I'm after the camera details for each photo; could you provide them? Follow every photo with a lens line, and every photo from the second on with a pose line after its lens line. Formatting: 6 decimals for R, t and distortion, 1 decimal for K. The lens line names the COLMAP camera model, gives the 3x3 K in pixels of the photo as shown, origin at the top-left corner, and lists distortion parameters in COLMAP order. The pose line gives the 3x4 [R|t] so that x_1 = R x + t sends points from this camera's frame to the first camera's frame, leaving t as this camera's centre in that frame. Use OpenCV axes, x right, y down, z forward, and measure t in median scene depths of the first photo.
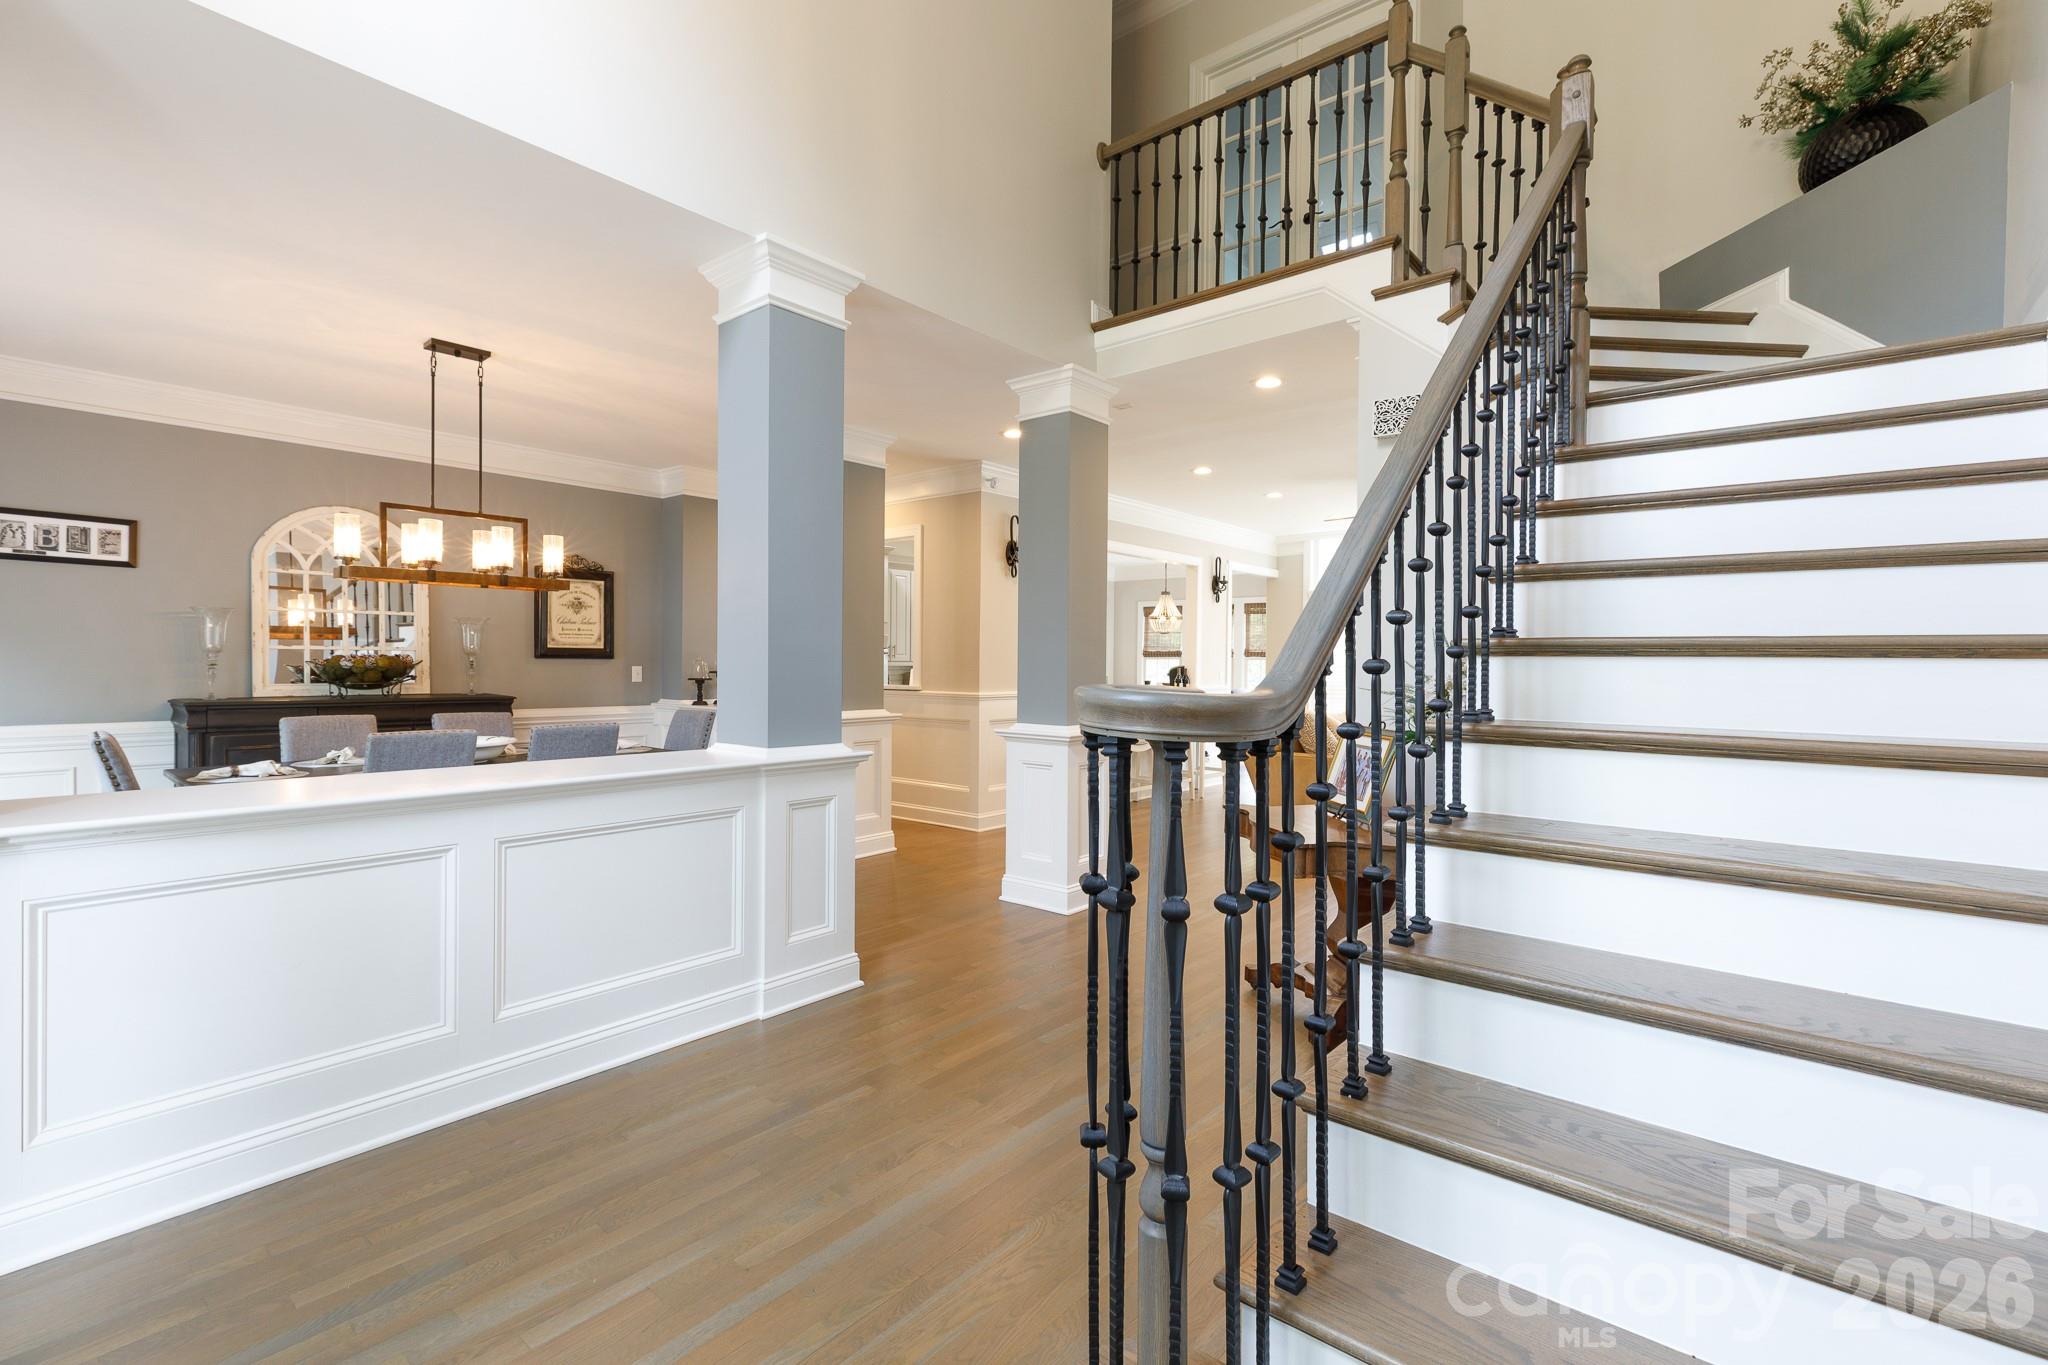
lens RADIAL K [[921.4, 0, 1025.3], [0, 921.4, 666.1], [0, 0, 1]] dist [0.005425, 0.000219]
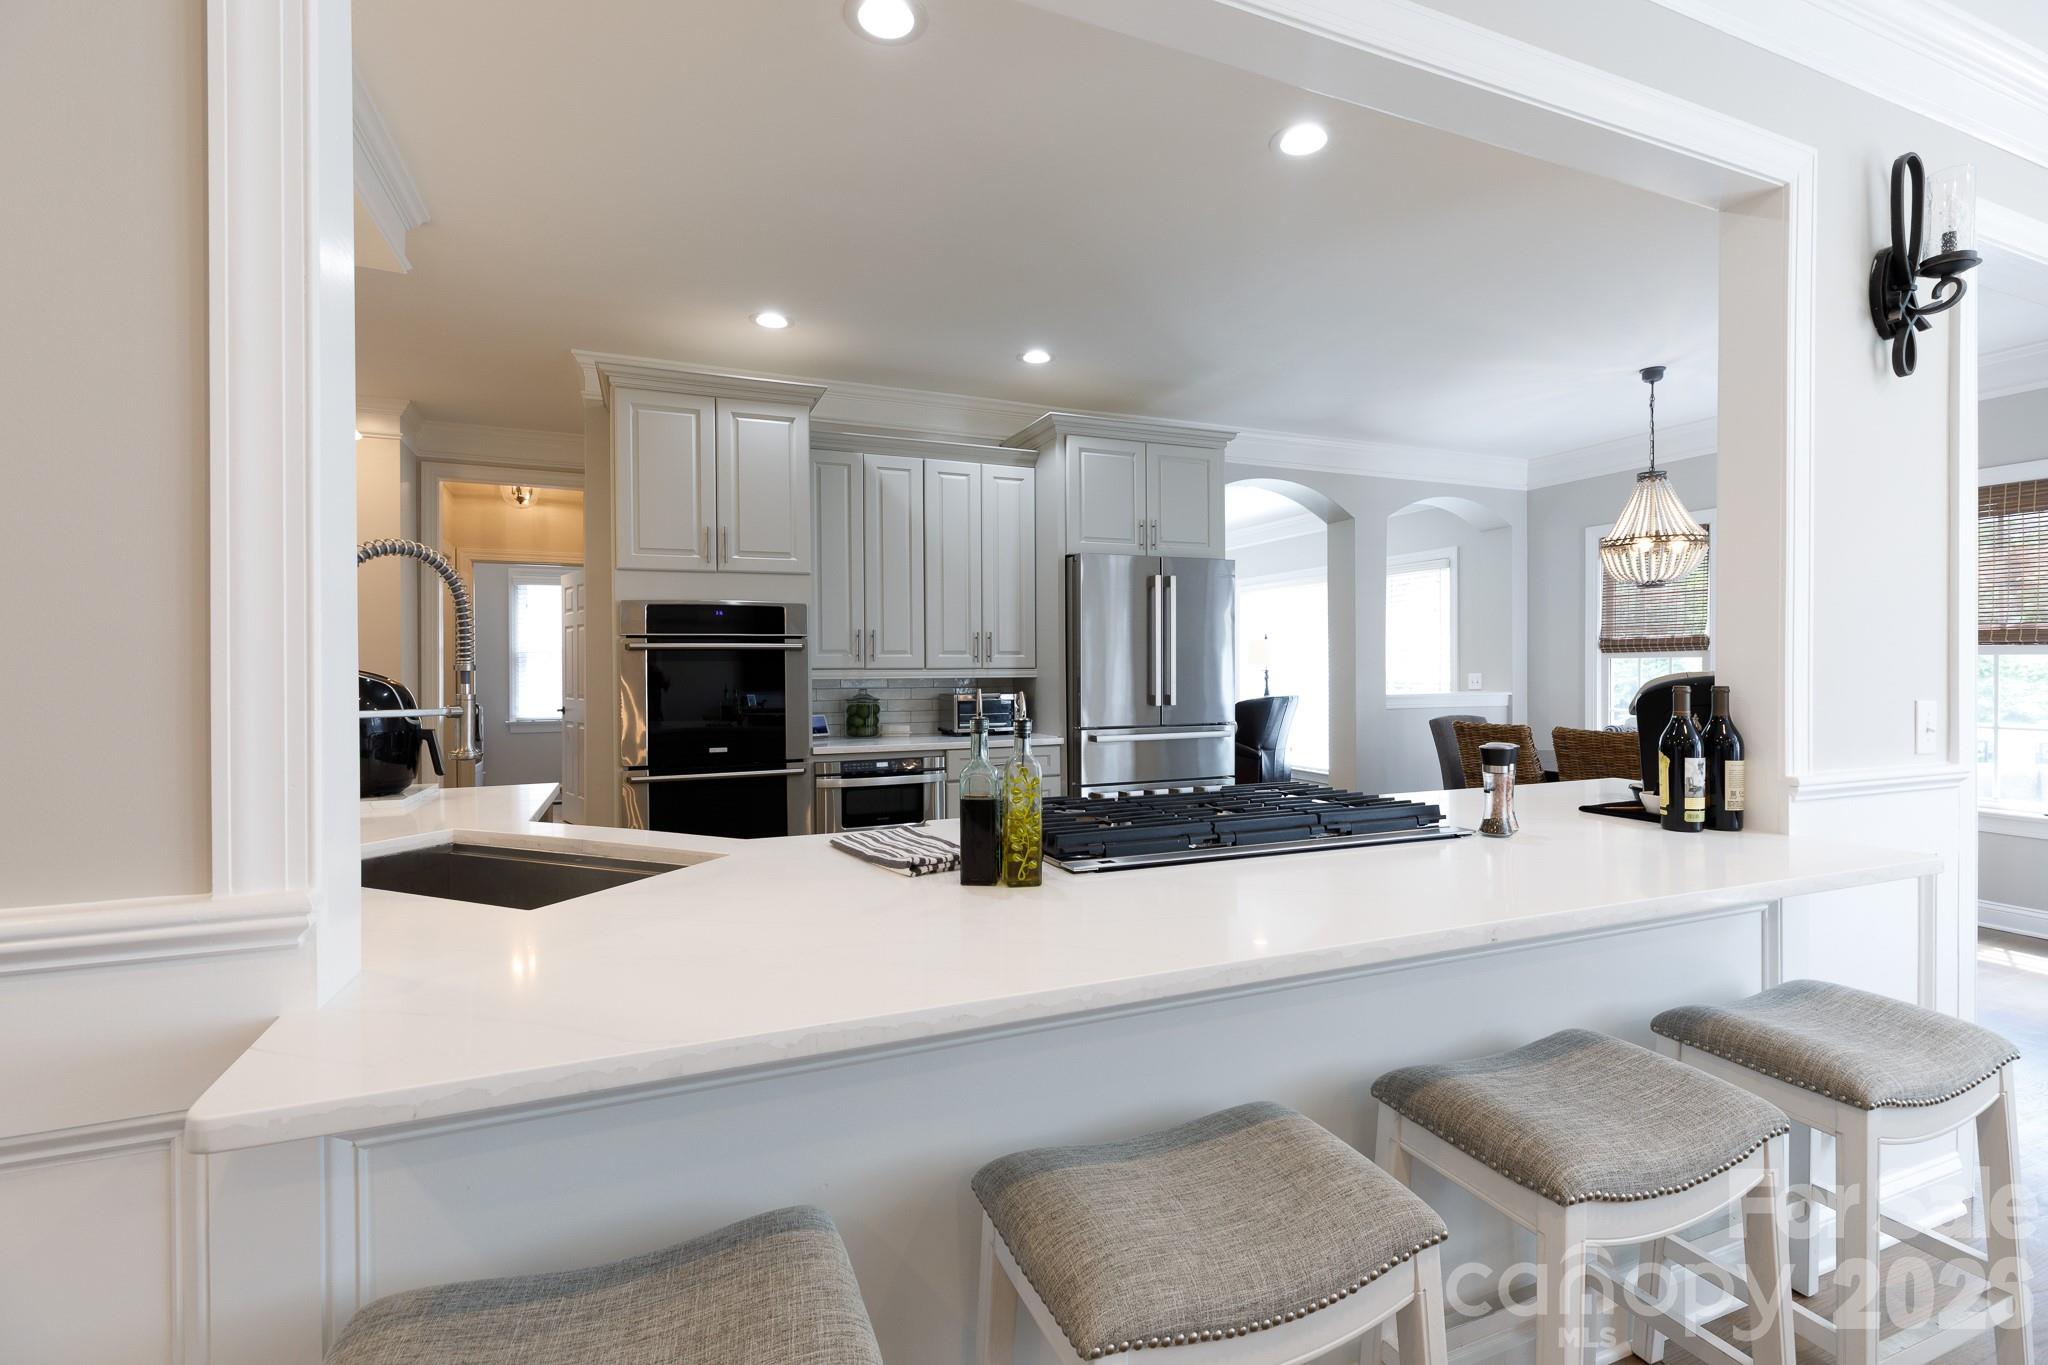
lens RADIAL K [[921.4, 0, 1025.3], [0, 921.4, 666.1], [0, 0, 1]] dist [0.005425, 0.000219]
pose [[0.887291, -0.001975, -0.461206, 0.132928], [0.001618, 0.999998, -0.001171, -0.004909], [0.461208, 0.000293, 0.887292, 0.741423]]
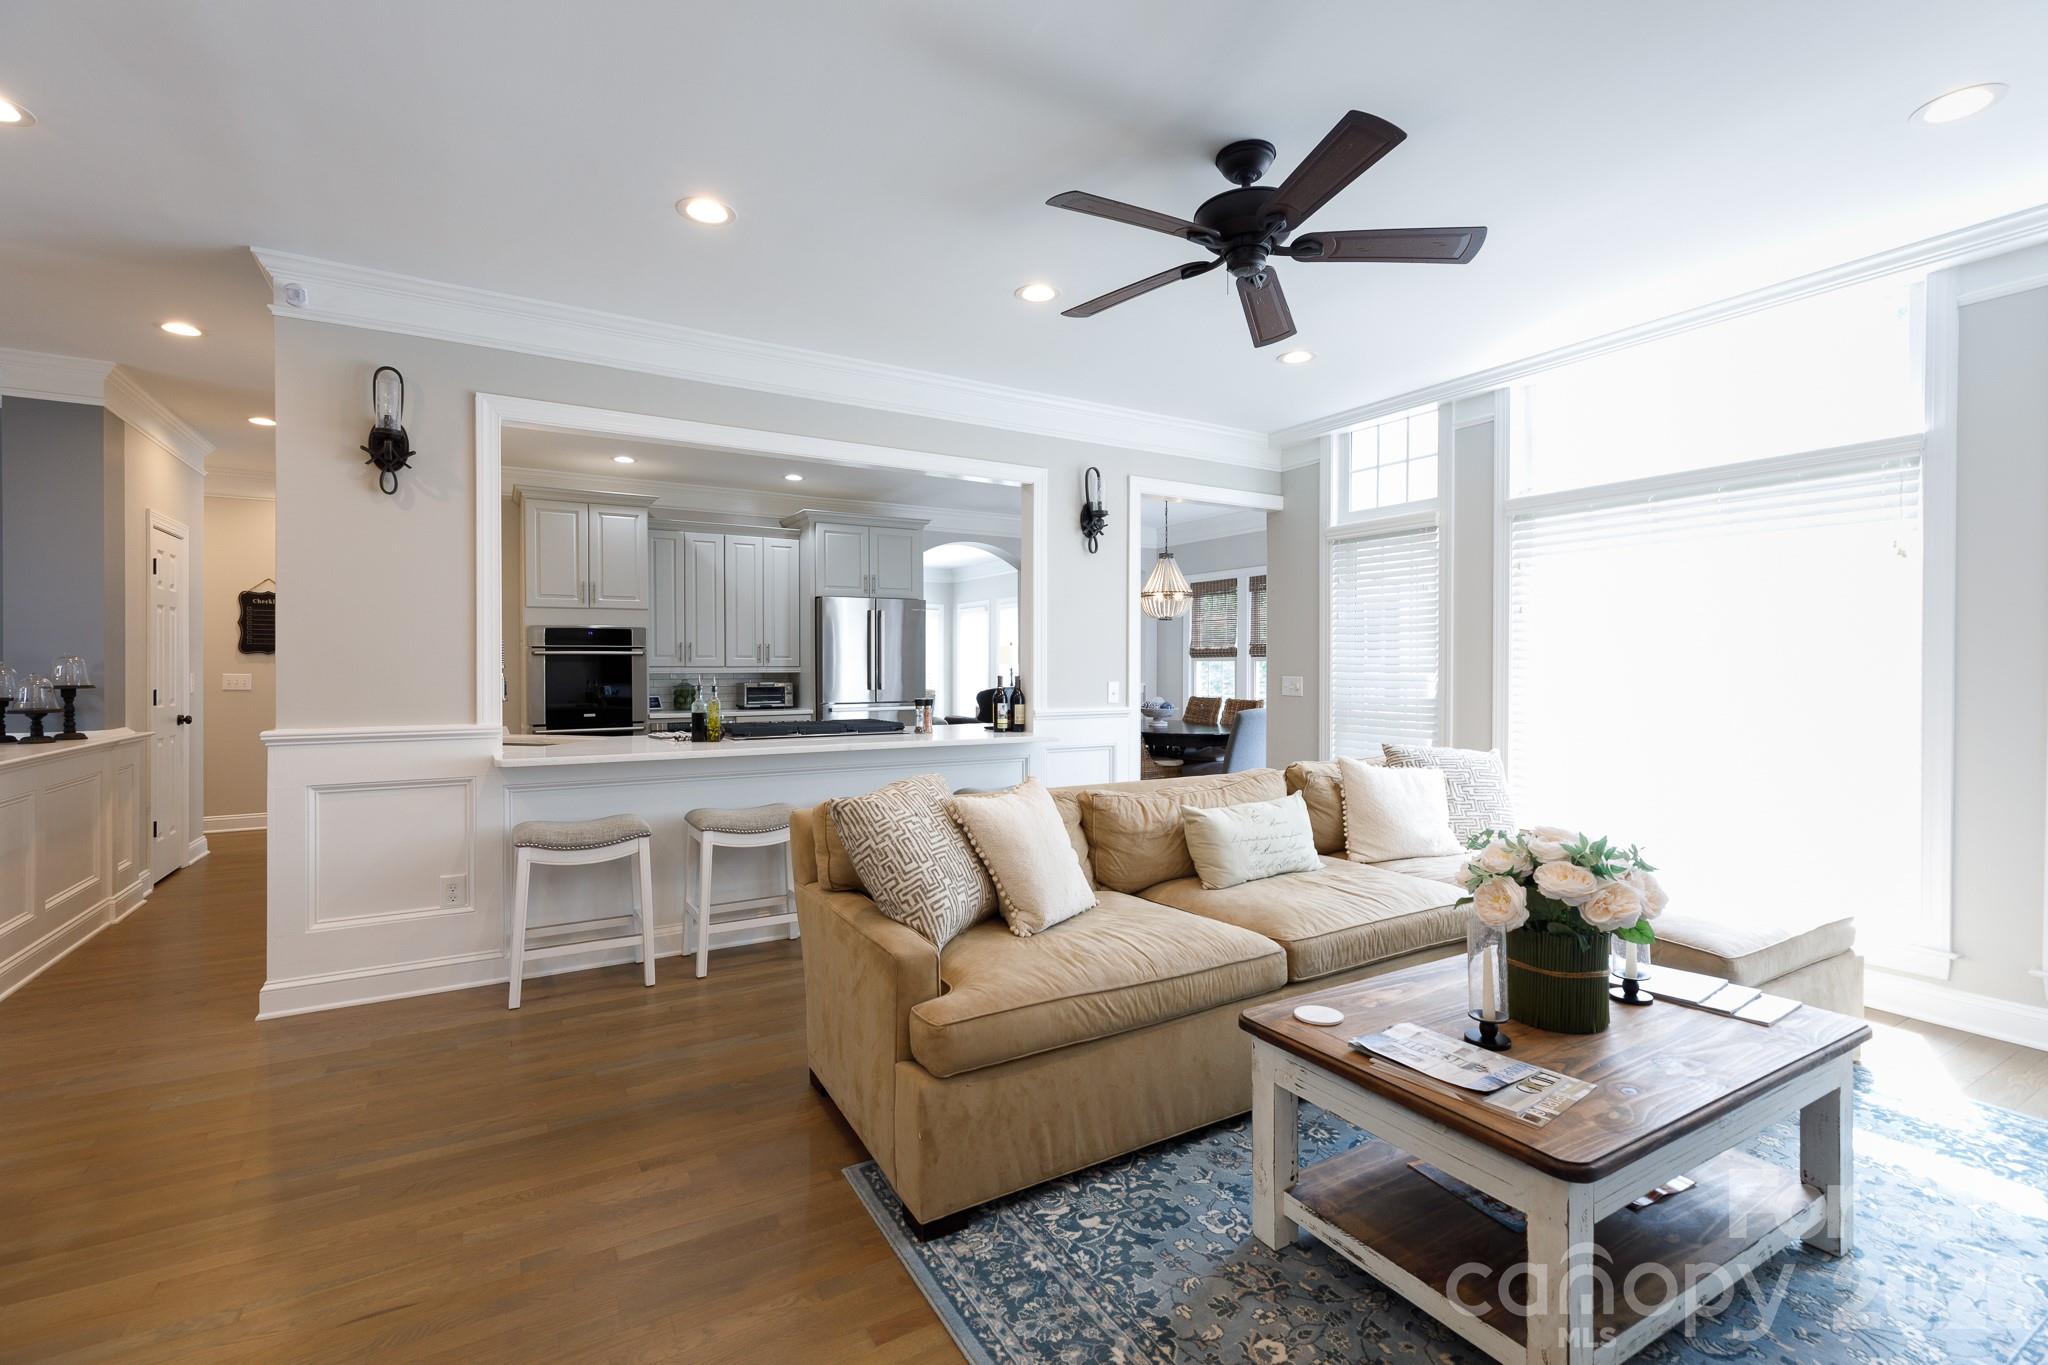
lens RADIAL K [[921.4, 0, 1025.3], [0, 921.4, 666.1], [0, 0, 1]] dist [0.005425, 0.000219]
pose [[0.944311, 0.002508, -0.329046, 0.350777], [-0.001829, 0.999996, 0.002372, -0.007113], [0.329050, -0.001639, 0.944311, 0.504721]]
